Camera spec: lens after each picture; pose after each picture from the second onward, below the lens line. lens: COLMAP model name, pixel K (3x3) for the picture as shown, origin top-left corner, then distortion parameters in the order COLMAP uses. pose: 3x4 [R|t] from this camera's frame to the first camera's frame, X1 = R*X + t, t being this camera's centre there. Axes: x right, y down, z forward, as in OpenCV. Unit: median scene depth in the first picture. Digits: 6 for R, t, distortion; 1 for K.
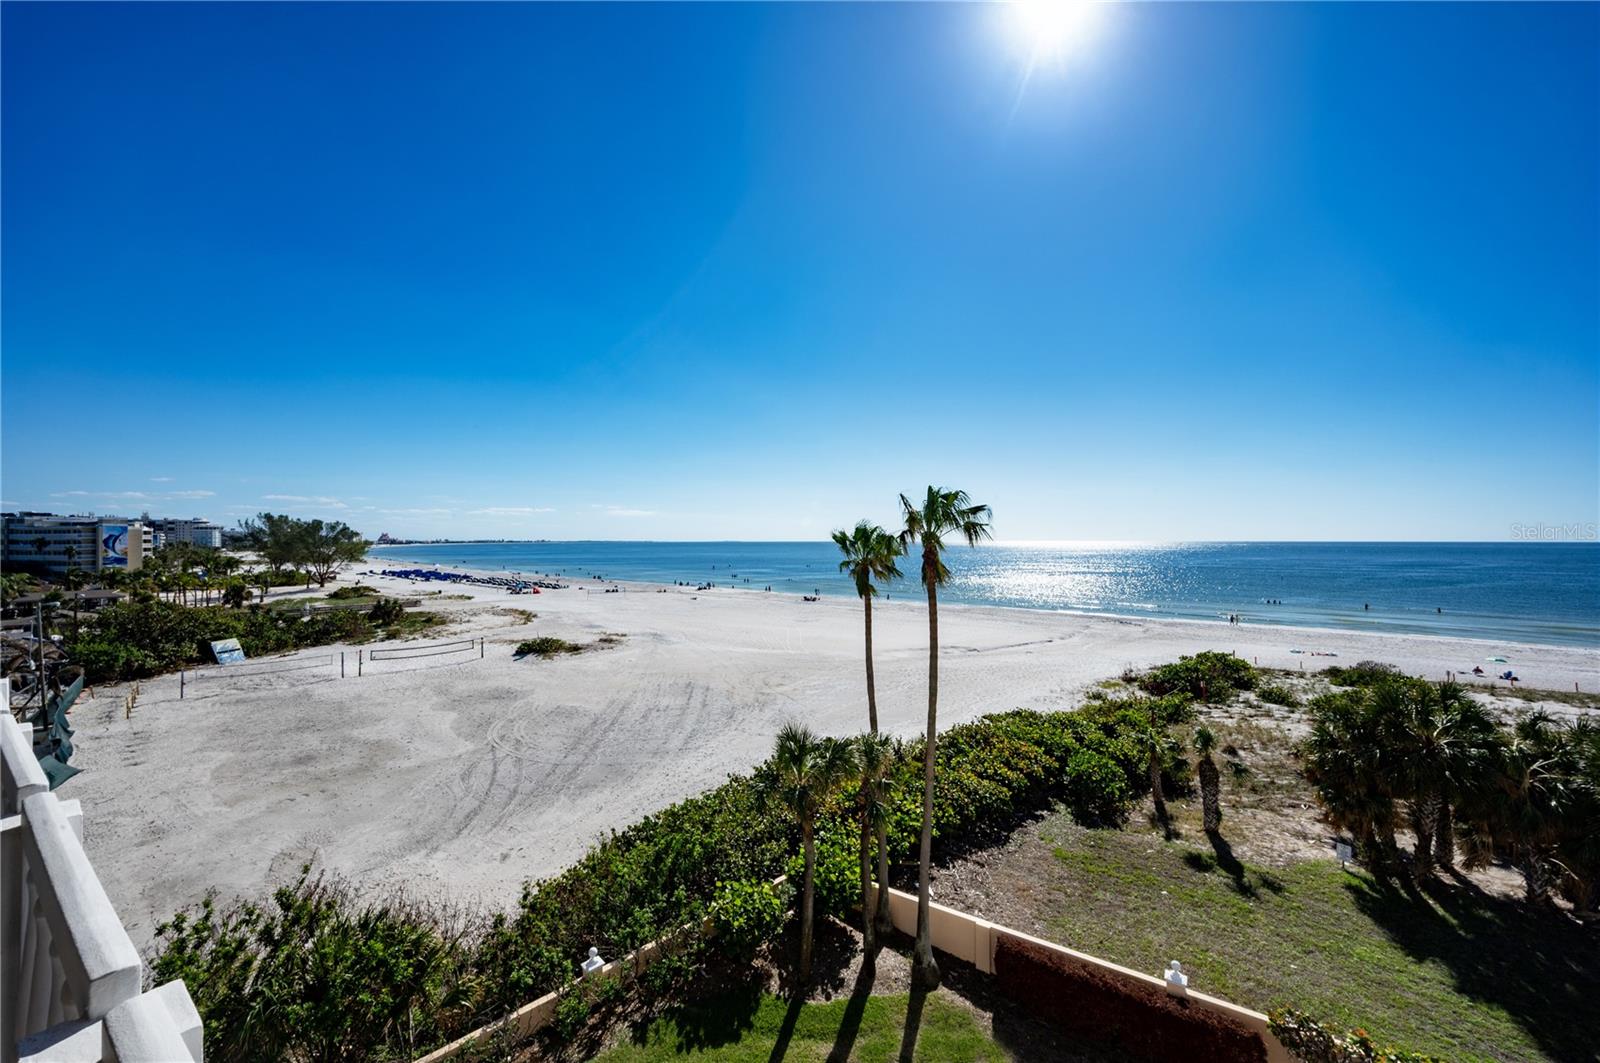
lens RADIAL K [[628.3, 0, 789.3], [0, 628.3, 534.3], [0, 0, 1]] dist [-0.001629, 0.000044]
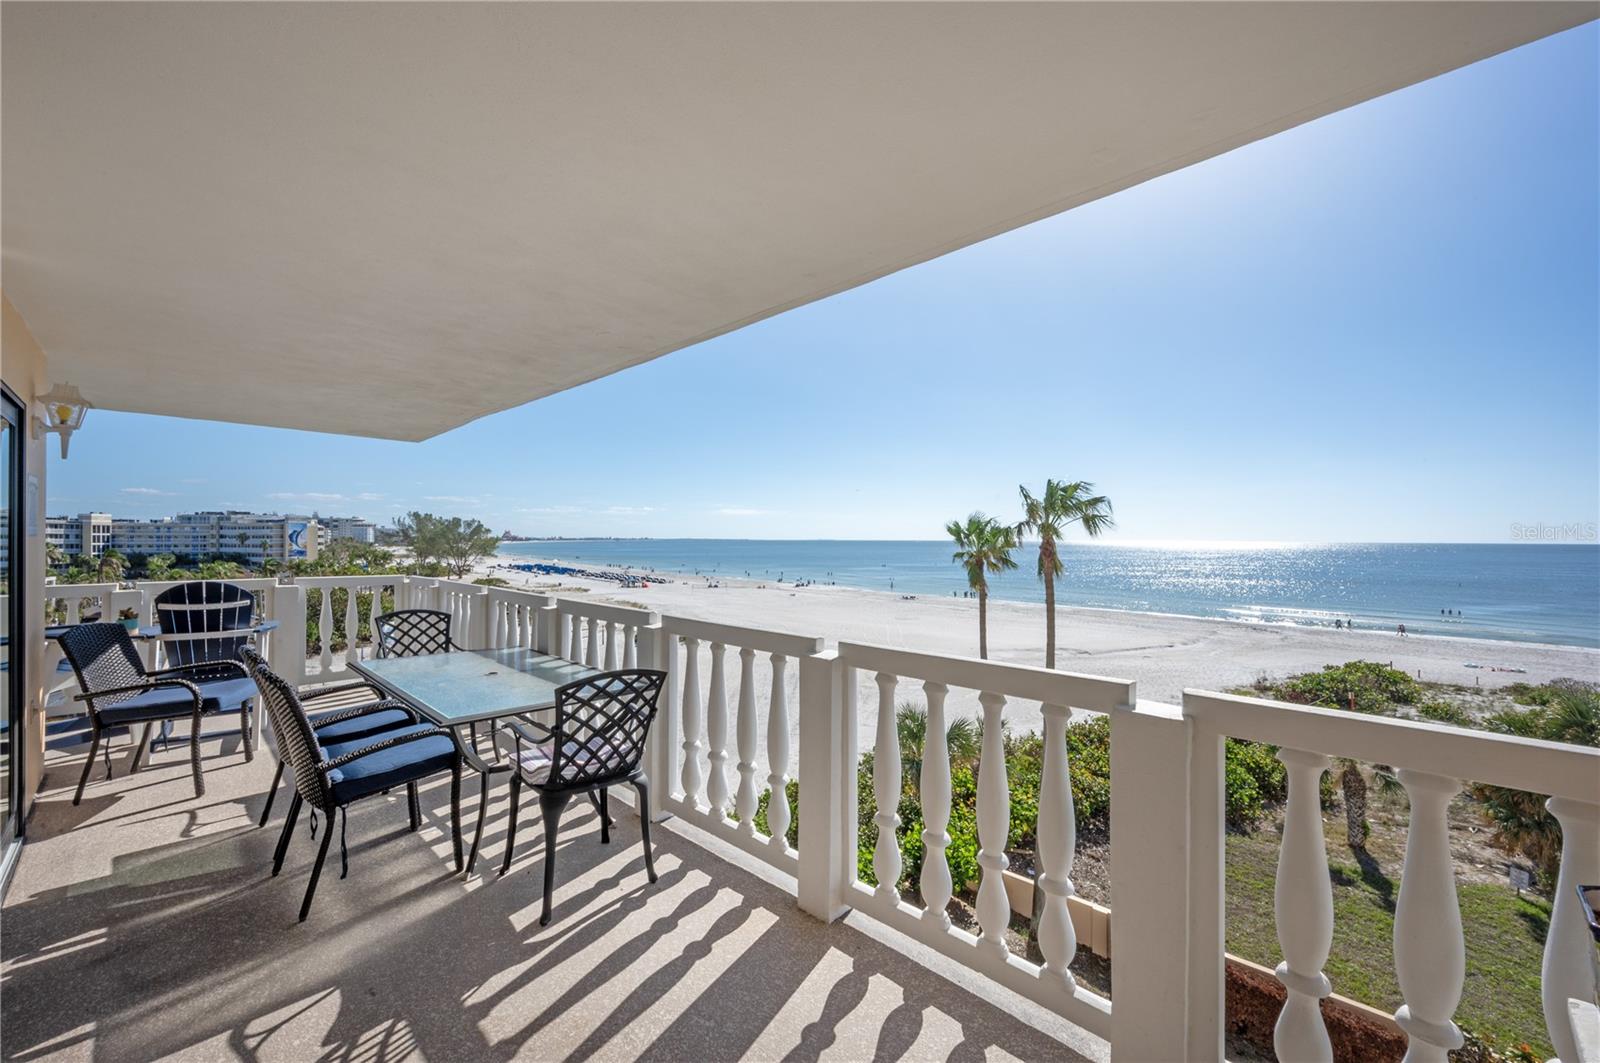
lens RADIAL K [[628.3, 0, 789.3], [0, 628.3, 534.3], [0, 0, 1]] dist [-0.001629, 0.000044]
pose [[0.988361, 0.003999, -0.152076, -0.021040], [-0.003600, 0.999989, 0.002900, 0.006635], [0.152086, -0.002319, 0.988365, -0.046498]]
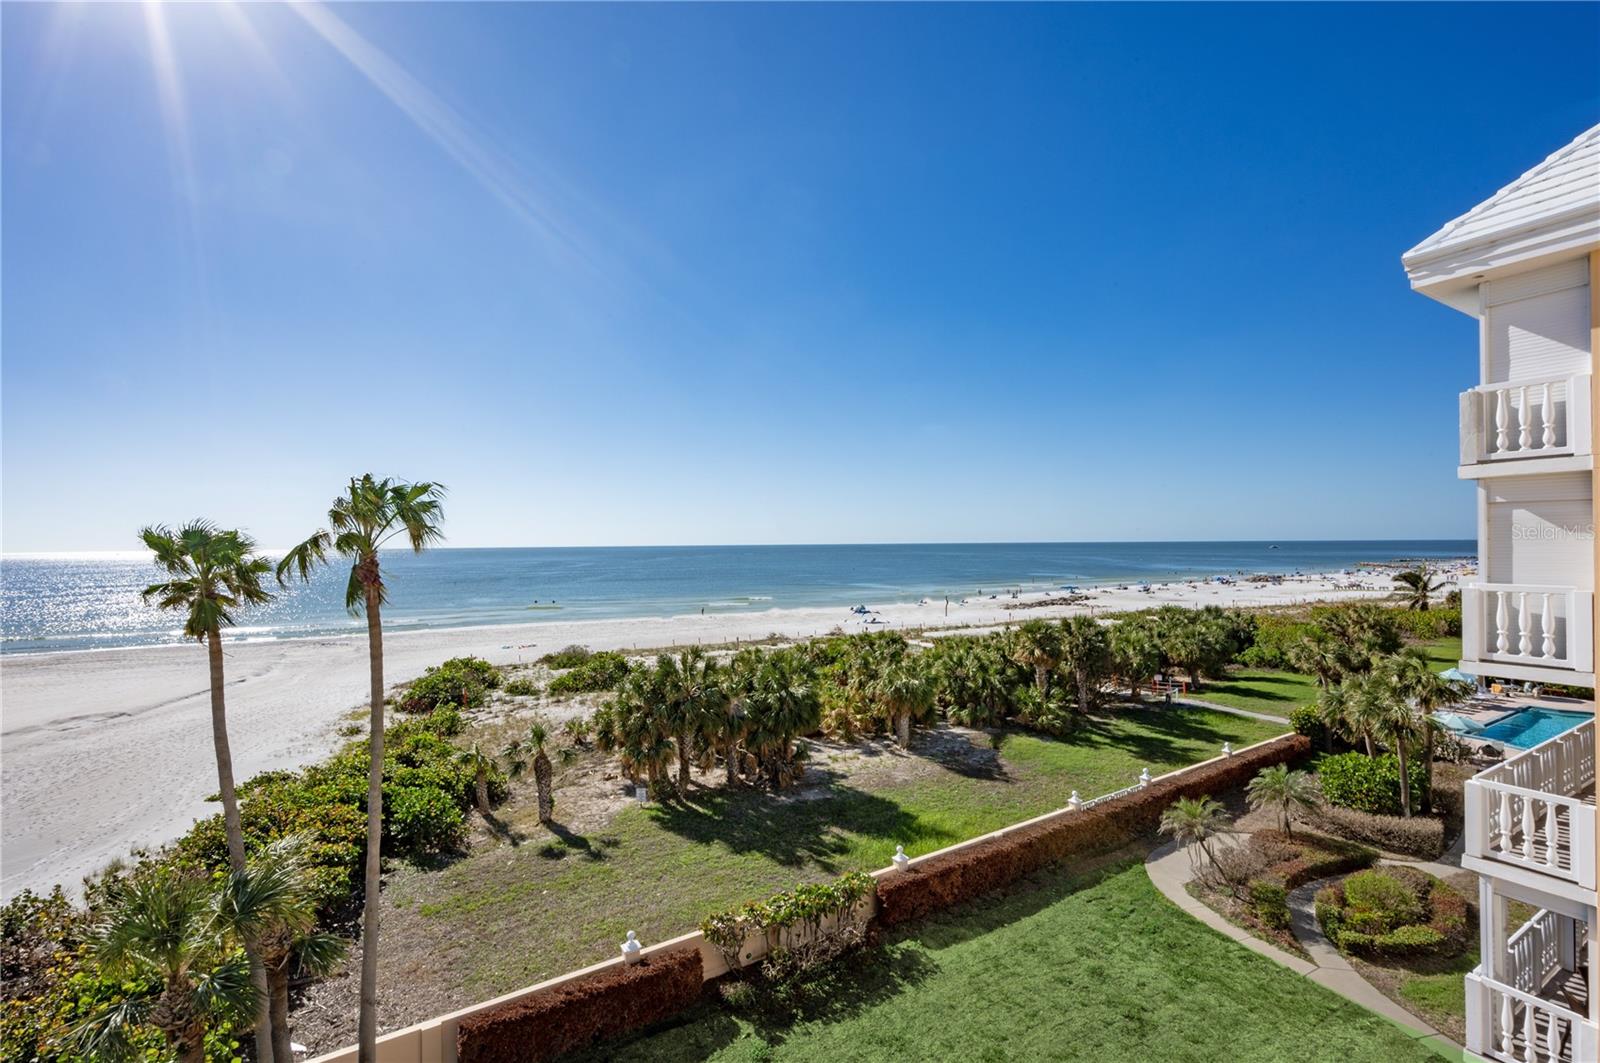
lens RADIAL K [[674.5, 0, 802.6], [0, 674.5, 535.6], [0, 0, 1]] dist [-0.000841, -0.000453]
pose [[0.406285, 0.006438, 0.913724, -0.166366], [0.001648, 0.999968, -0.007778, 0.003029], [-0.913745, 0.004665, 0.406262, 0.125771]]
